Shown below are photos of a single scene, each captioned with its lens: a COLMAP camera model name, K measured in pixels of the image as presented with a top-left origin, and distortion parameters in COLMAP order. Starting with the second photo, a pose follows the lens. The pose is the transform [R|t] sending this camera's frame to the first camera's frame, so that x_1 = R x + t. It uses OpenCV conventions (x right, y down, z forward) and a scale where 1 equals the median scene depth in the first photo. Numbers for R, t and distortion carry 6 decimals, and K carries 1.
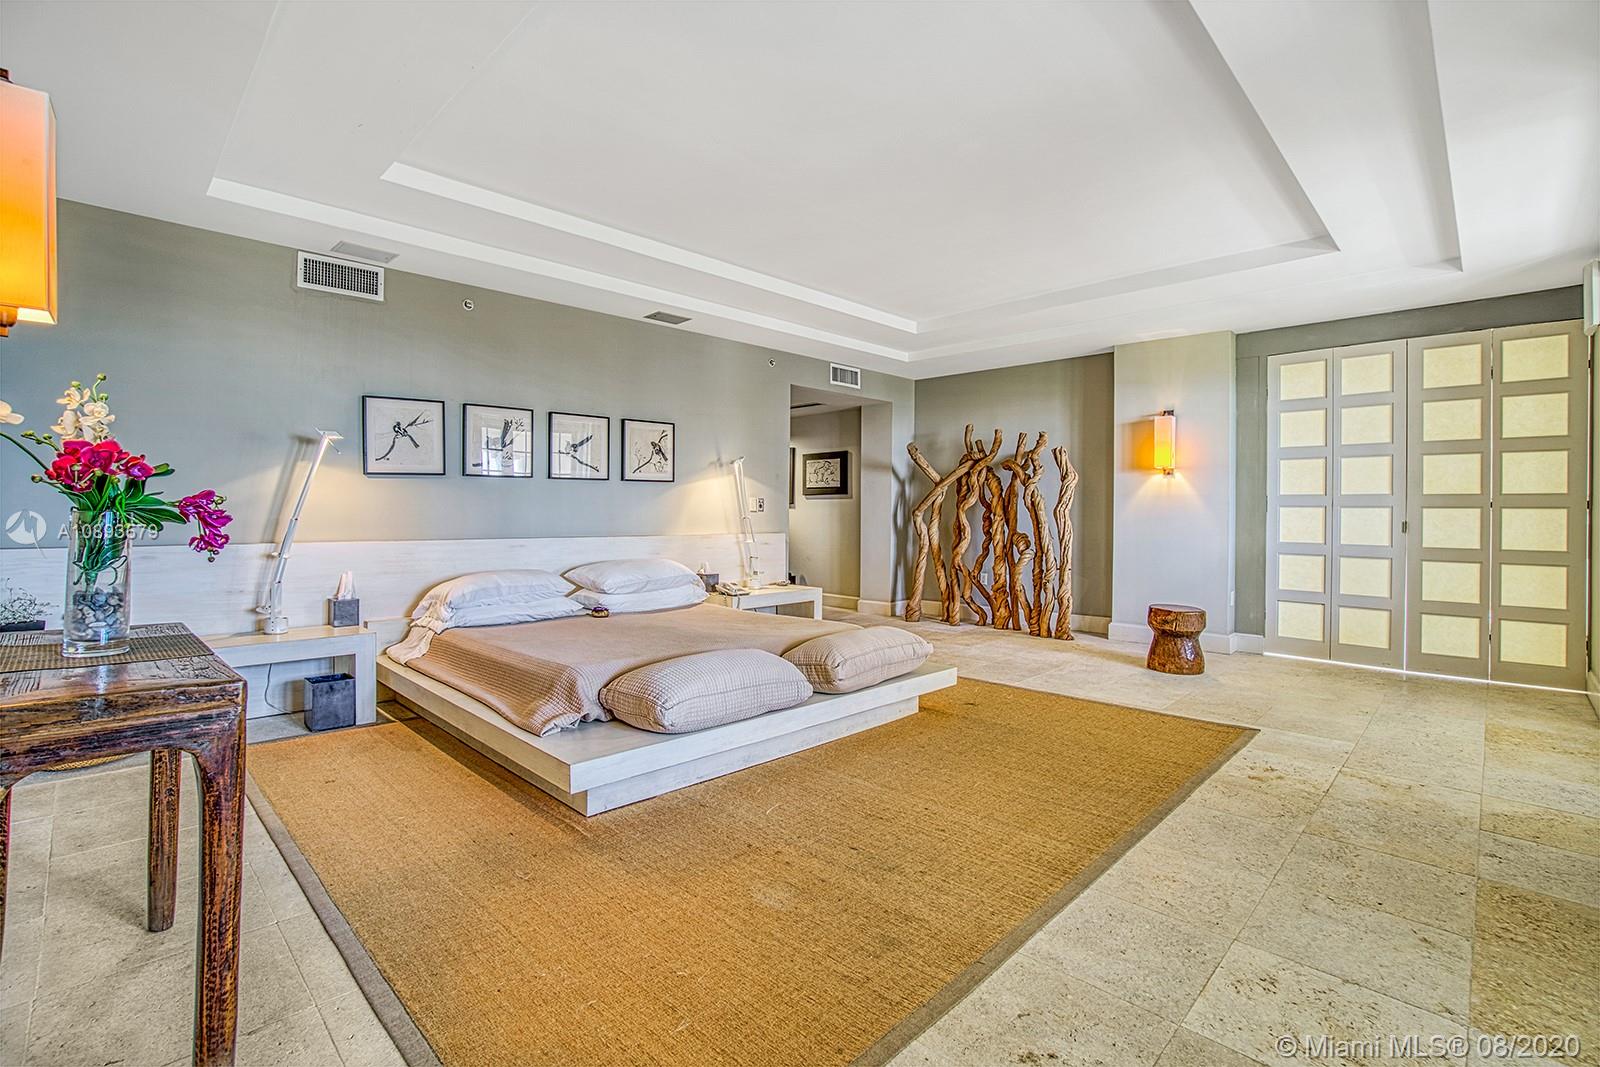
lens RADIAL K [[733.4, 0, 768.0], [0, 733.4, 514.7], [0, 0, 1]] dist [-0.052301, 0.014277]
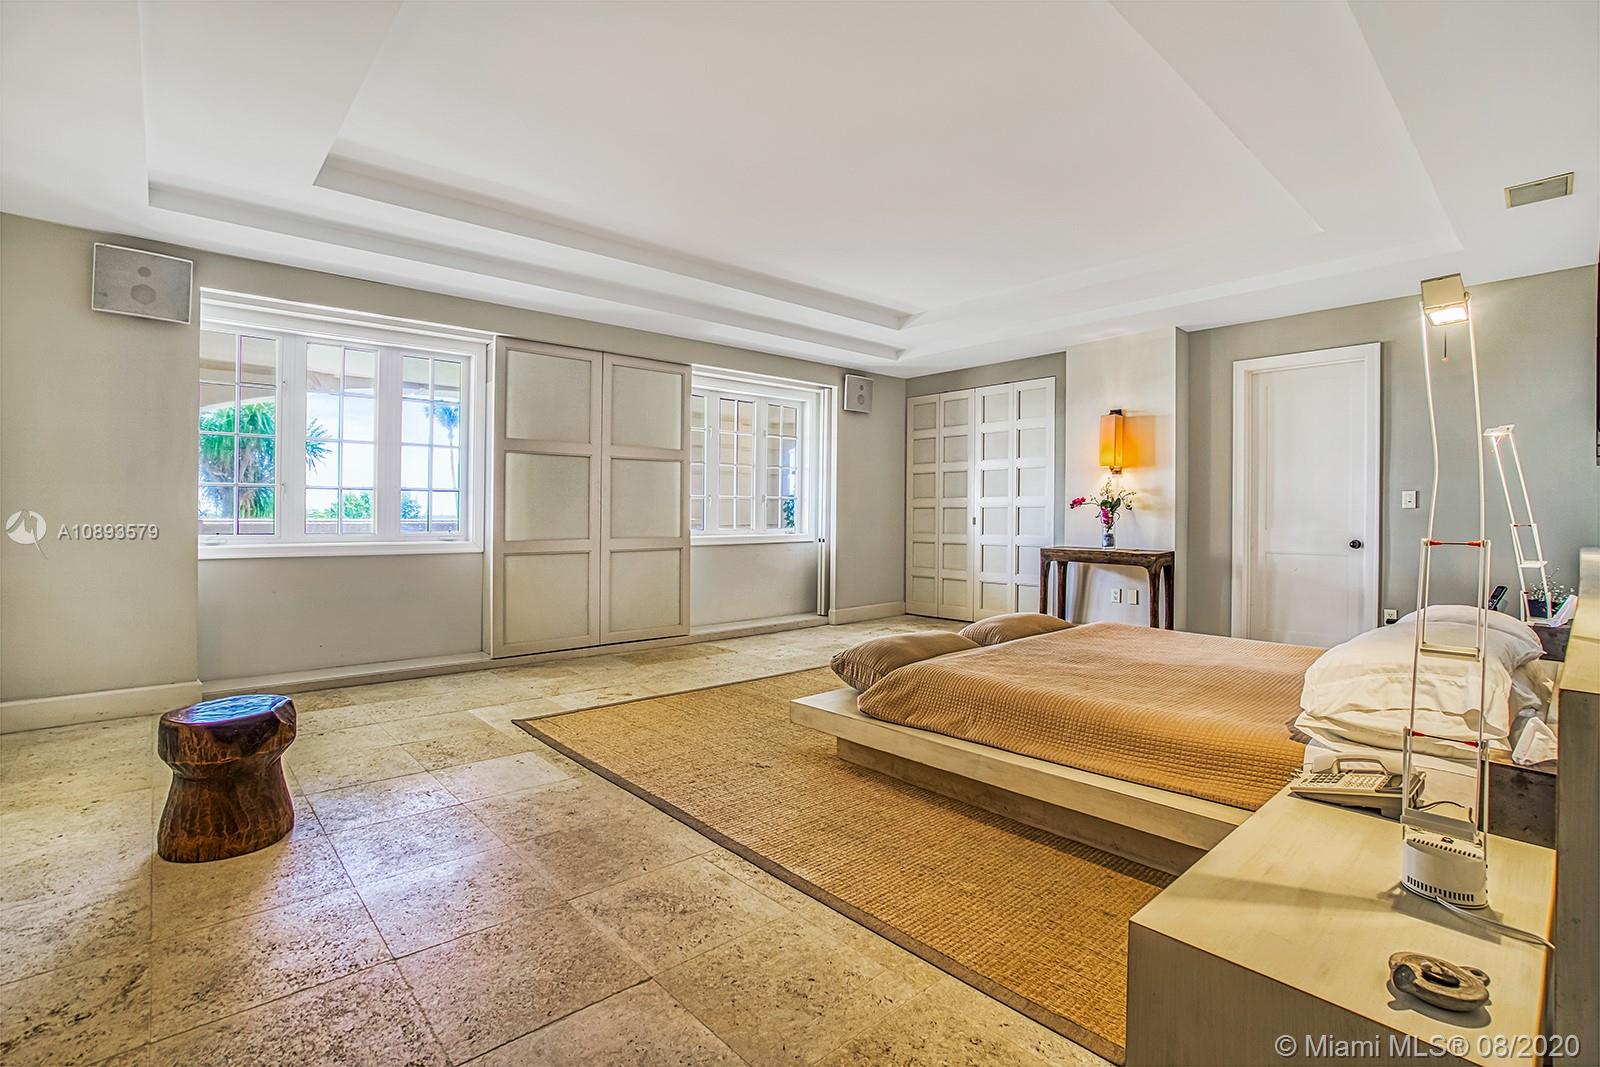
lens RADIAL K [[733.4, 0, 768.0], [0, 733.4, 514.7], [0, 0, 1]] dist [-0.052301, 0.014277]
pose [[-0.998346, -0.010075, 0.056596, 0.231135], [-0.009626, 0.999920, 0.008203, -0.004072], [-0.056675, 0.007644, -0.998363, 1.720214]]
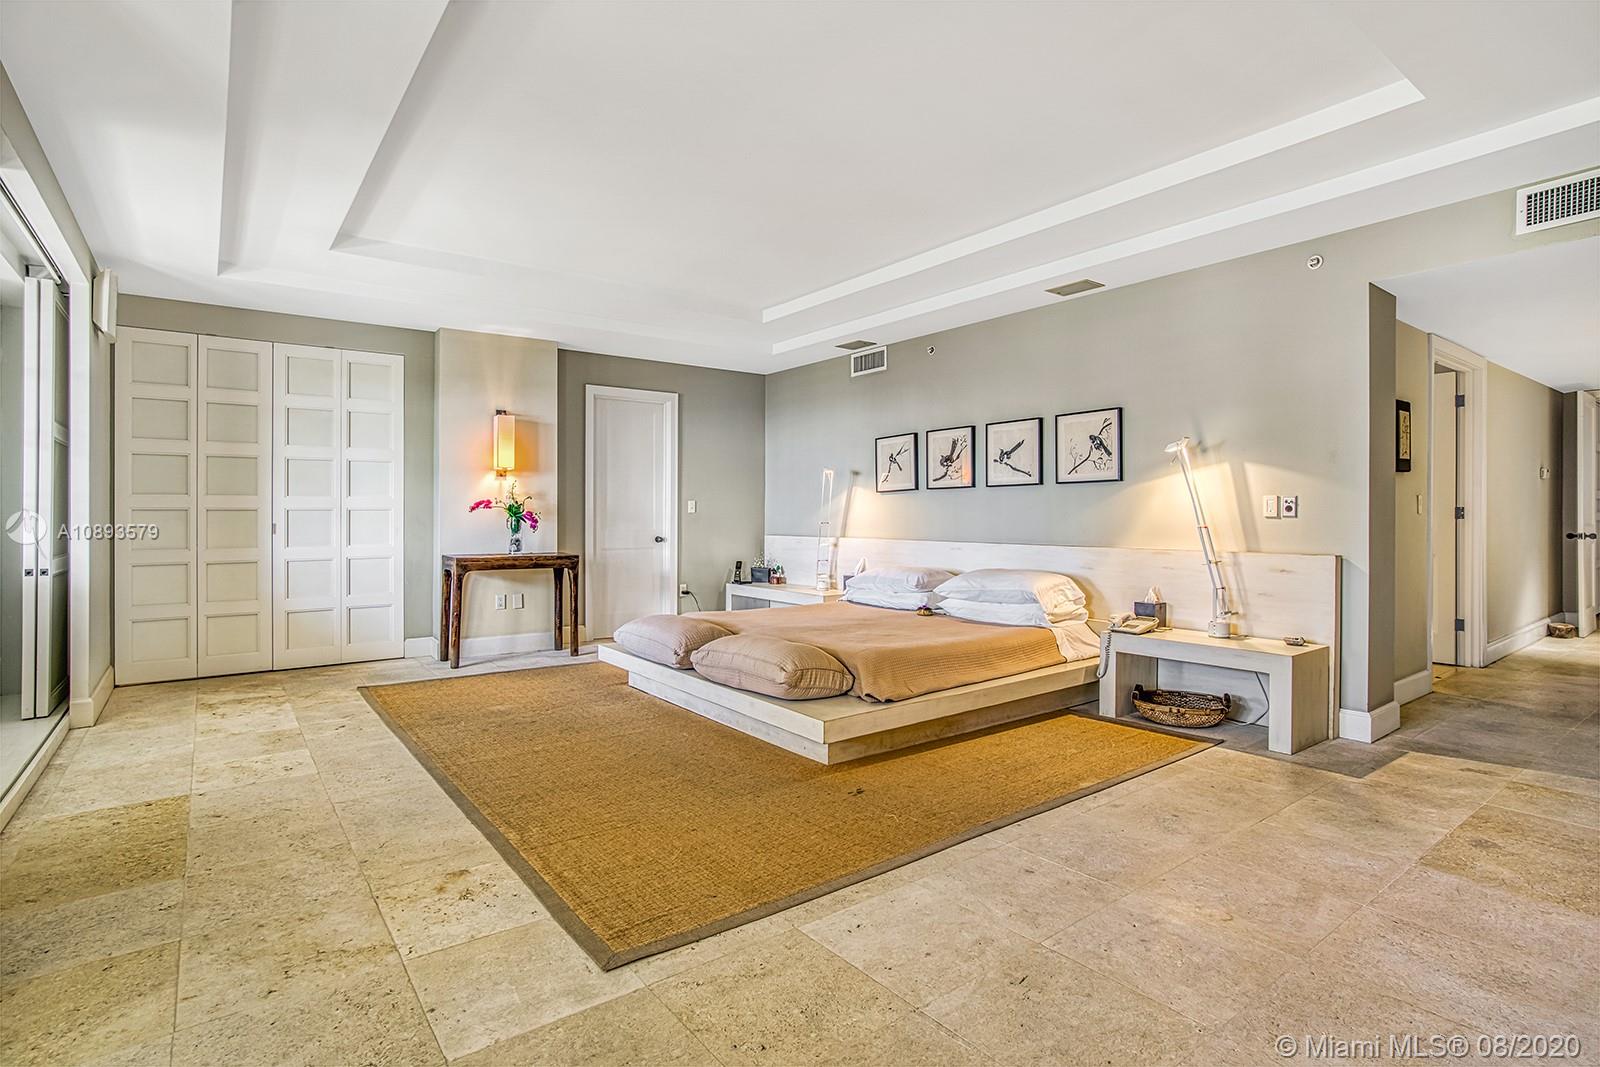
lens RADIAL K [[785.1, 0, 796.7], [0, 785.1, 518.6], [0, 0, 1]] dist [-0.026640, 0.000854]
pose [[-0.119800, -0.002547, -0.992795, 1.017908], [-0.006504, 0.999977, -0.001781, -0.000086], [0.992777, 0.006243, -0.119814, 1.017082]]
